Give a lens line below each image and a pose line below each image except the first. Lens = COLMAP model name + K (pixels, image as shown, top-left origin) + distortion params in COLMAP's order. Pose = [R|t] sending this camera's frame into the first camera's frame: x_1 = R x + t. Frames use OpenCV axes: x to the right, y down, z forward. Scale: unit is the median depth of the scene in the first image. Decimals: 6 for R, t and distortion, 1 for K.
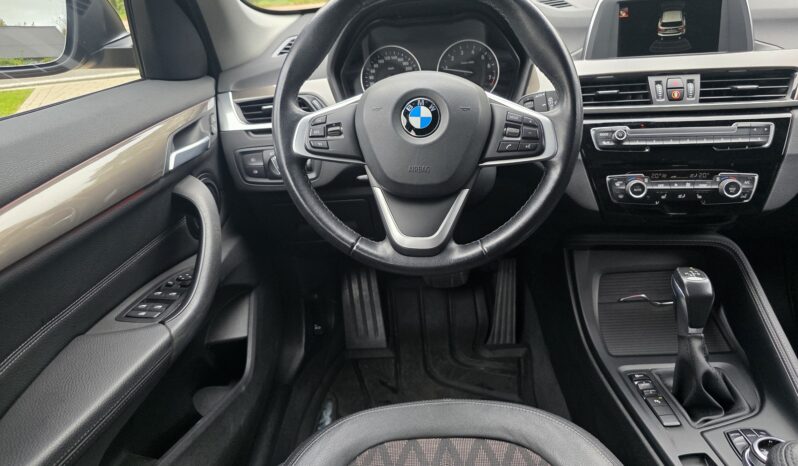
lens RADIAL K [[535.9, 0, 400.2], [0, 535.9, 231.0], [0, 0, 1]] dist [0.058310, -0.049565]
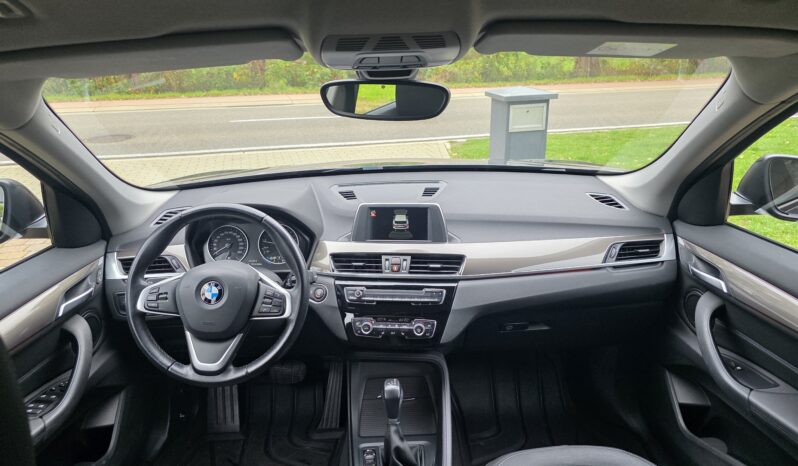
lens RADIAL K [[535.9, 0, 393.2], [0, 535.9, 229.2], [0, 0, 1]] dist [0.058310, -0.049565]
pose [[0.996520, 0.028909, 0.078179, 0.356200], [-0.017529, 0.989638, -0.142514, -0.132208], [-0.081489, 0.140648, 0.986700, -0.588029]]
